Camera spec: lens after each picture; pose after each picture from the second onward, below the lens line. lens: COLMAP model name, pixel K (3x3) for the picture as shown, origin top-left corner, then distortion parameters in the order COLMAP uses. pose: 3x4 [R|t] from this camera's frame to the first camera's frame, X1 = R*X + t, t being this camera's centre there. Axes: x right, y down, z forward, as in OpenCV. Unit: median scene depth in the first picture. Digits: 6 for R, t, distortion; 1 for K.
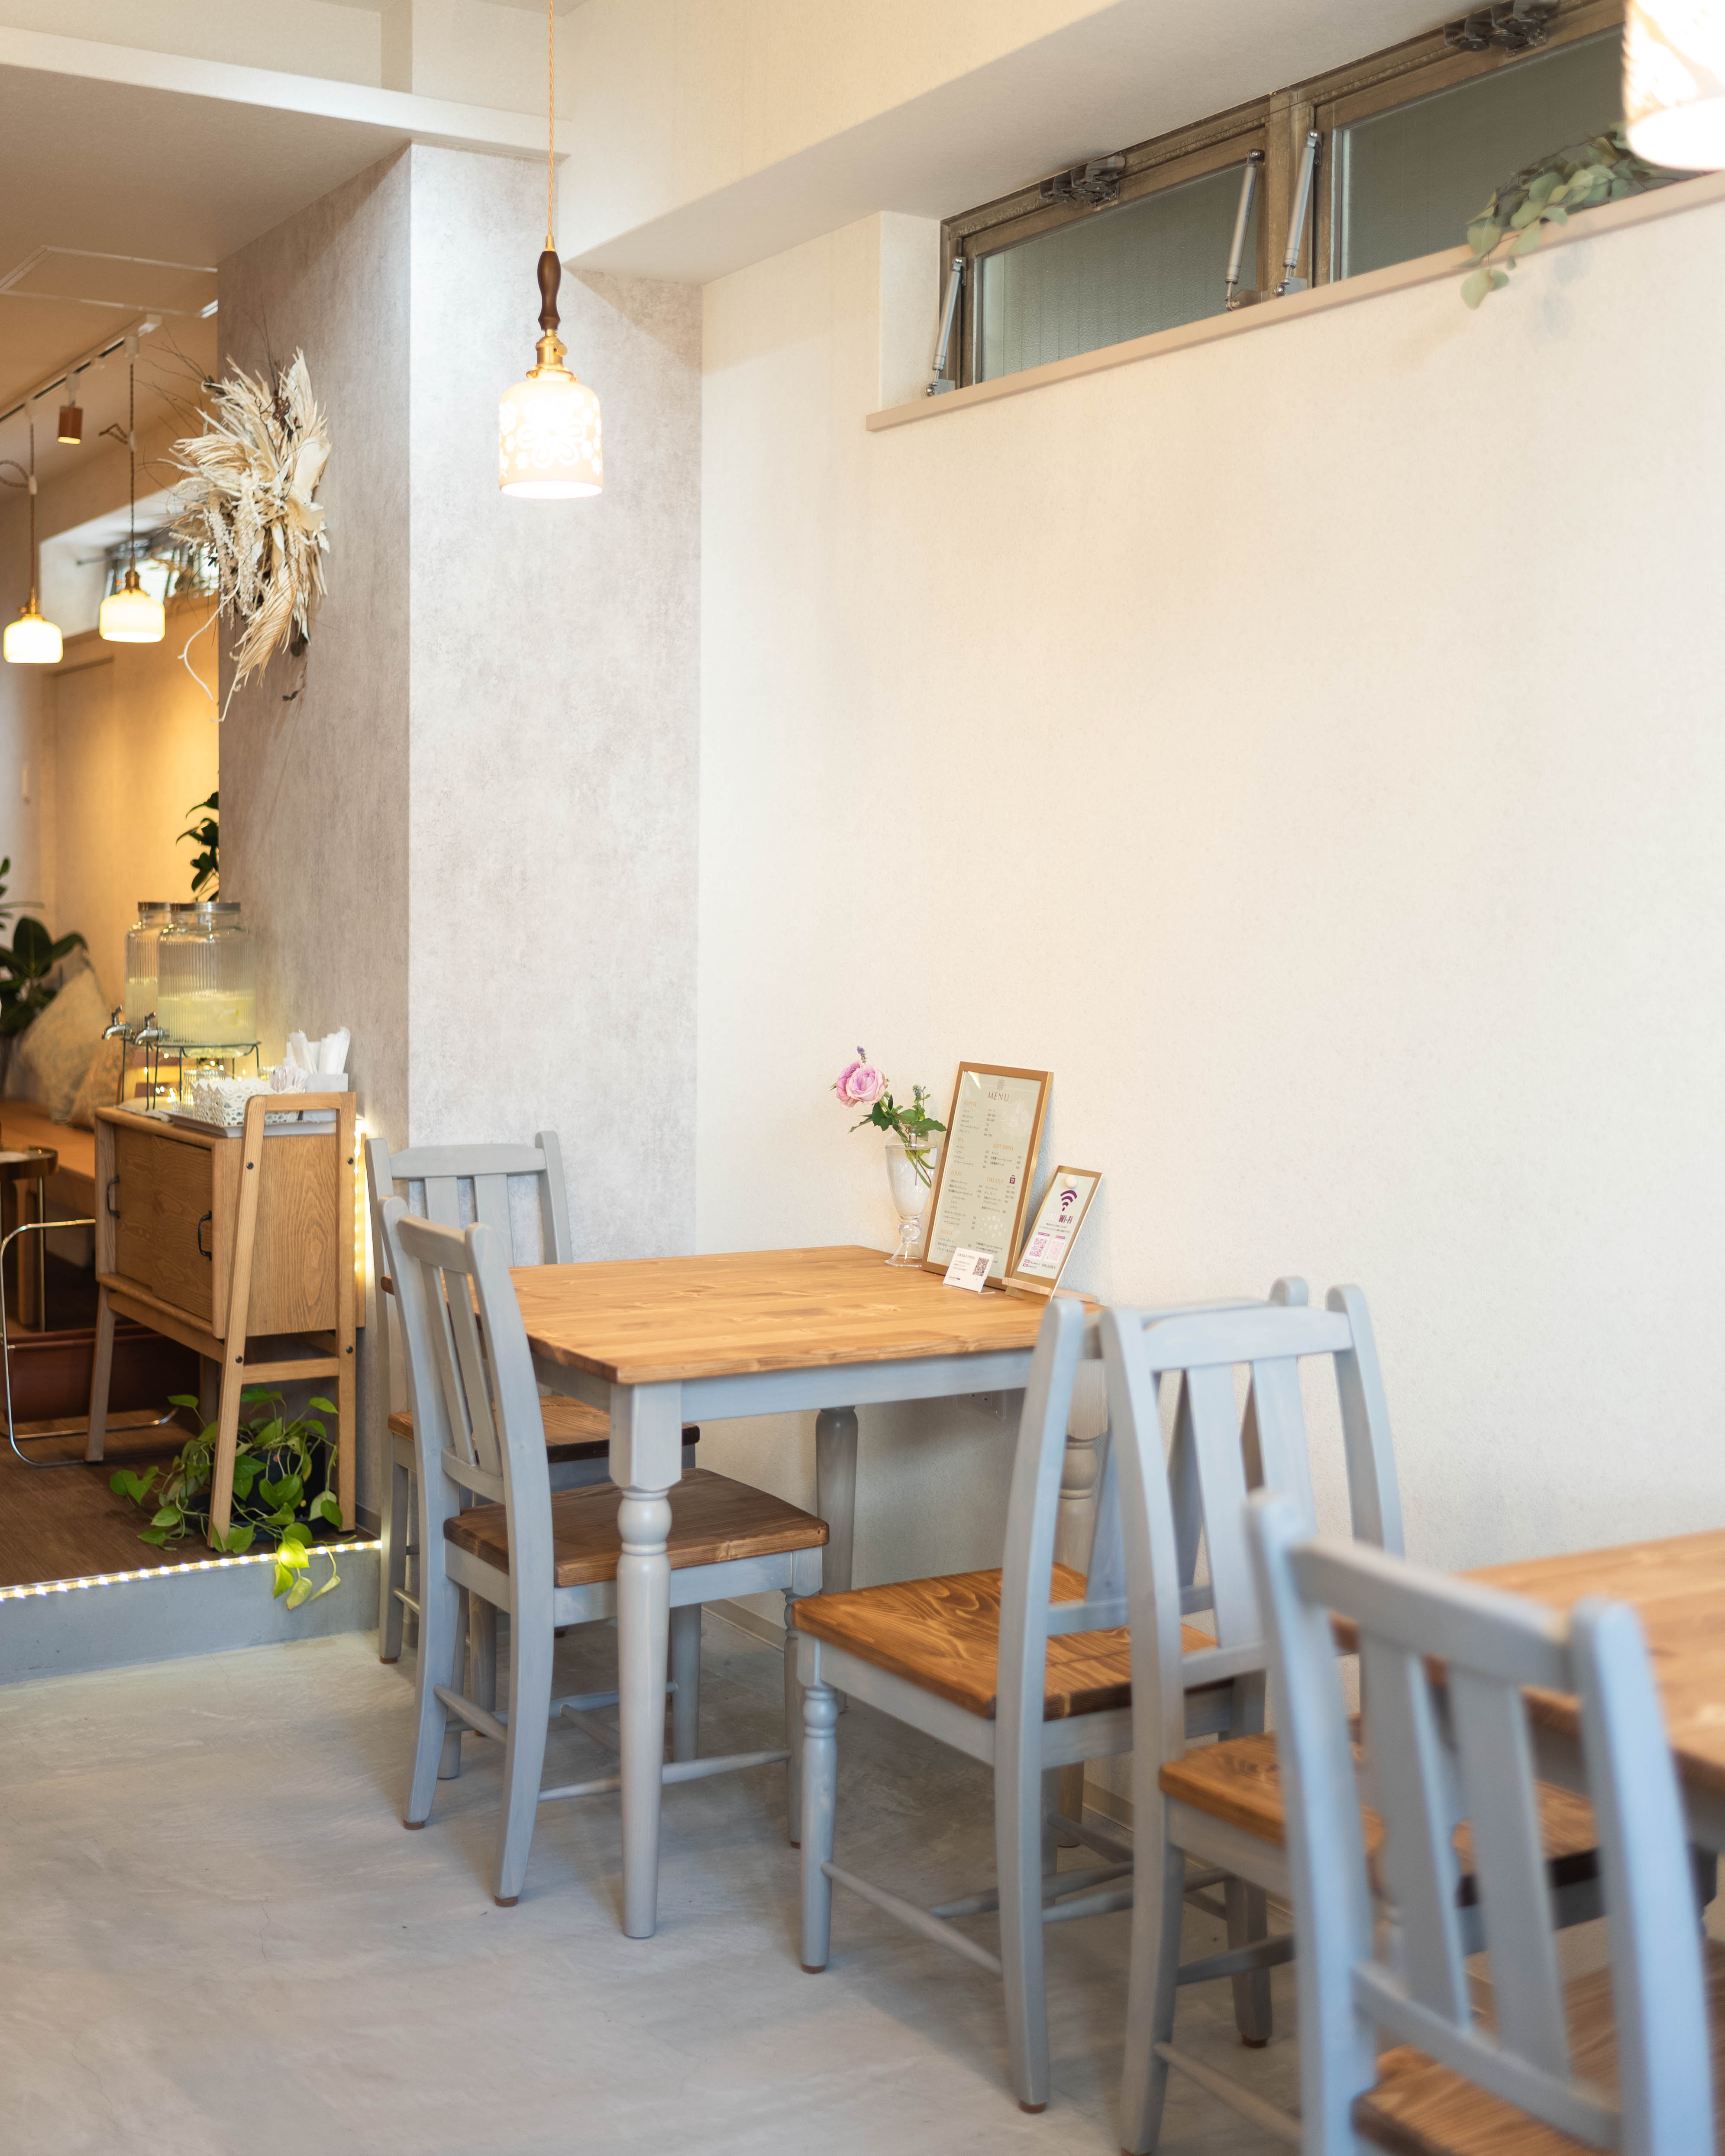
lens RADIAL K [[2574.6, 0, 863.5], [0, 2574.6, 1044.7], [0, 0, 1]] dist [0.033177, 0.027764]
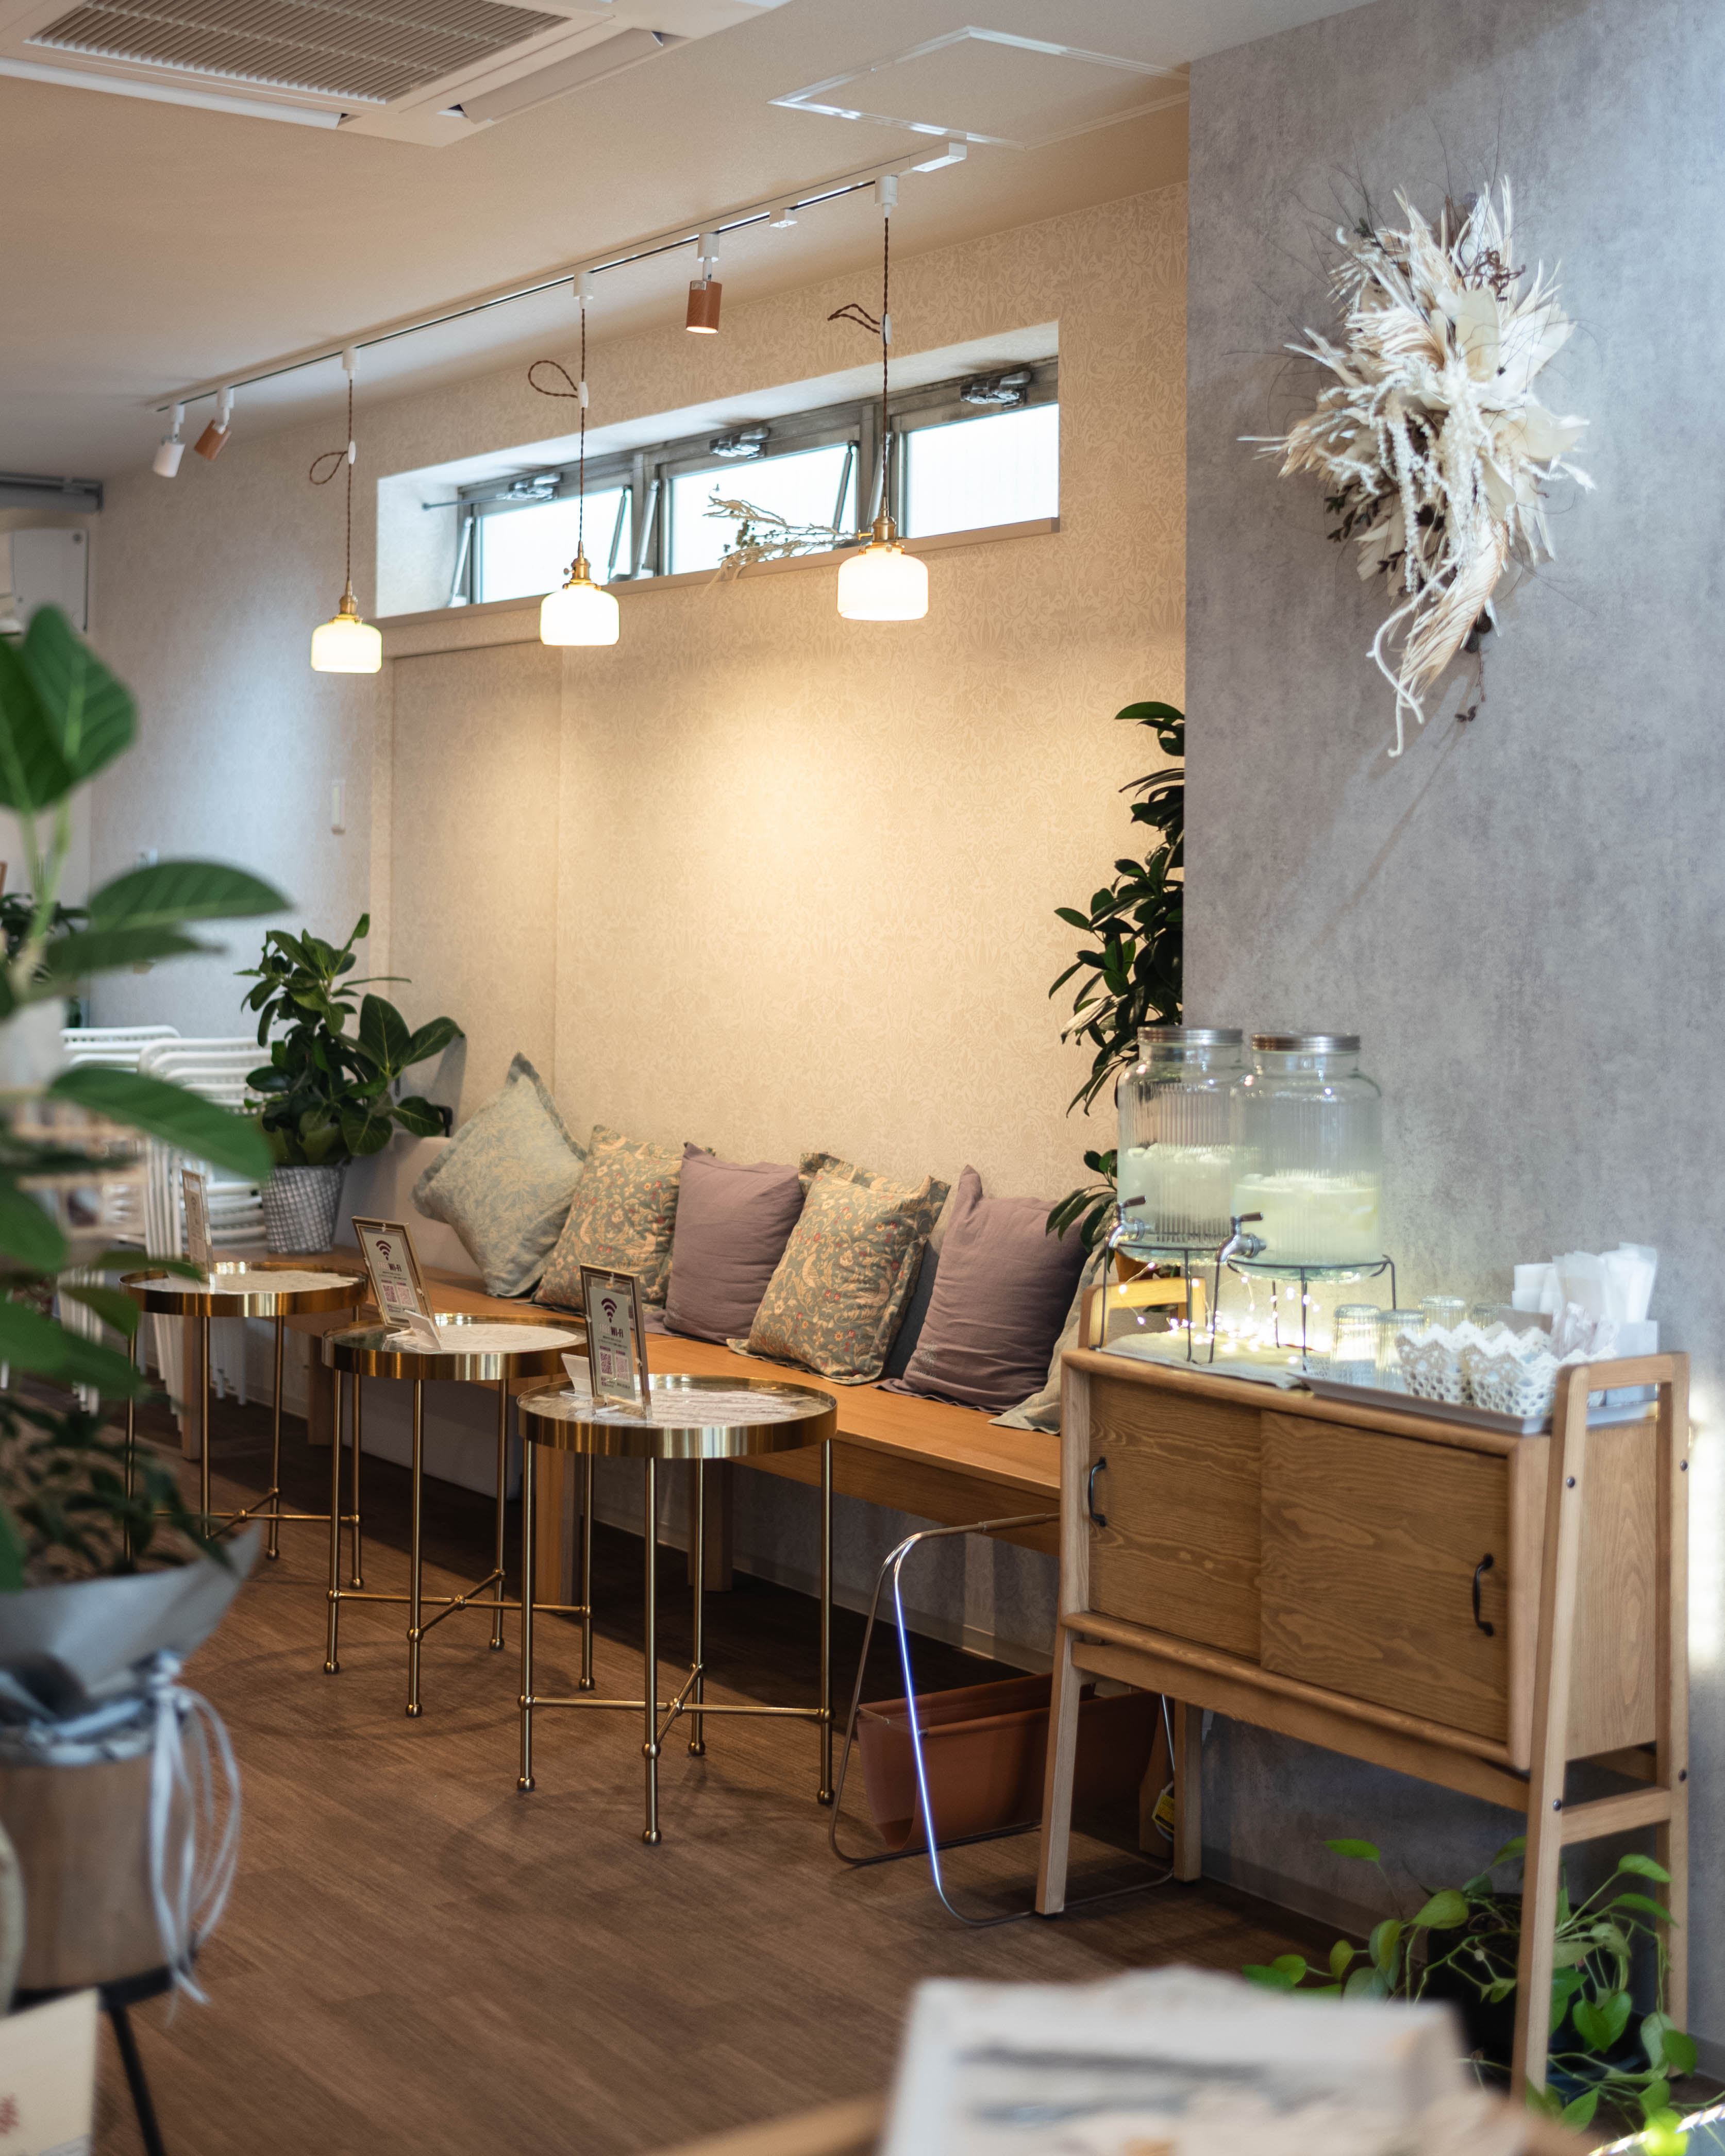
lens RADIAL K [[3038.7, 0, 859.8], [0, 3038.7, 907.1], [0, 0, 1]] dist [-0.016274, 0.113700]
pose [[0.998305, 0.002647, 0.058139, -0.428896], [0.000683, 0.998364, -0.057182, -0.046201], [-0.058195, 0.057125, 0.996669, 0.271660]]
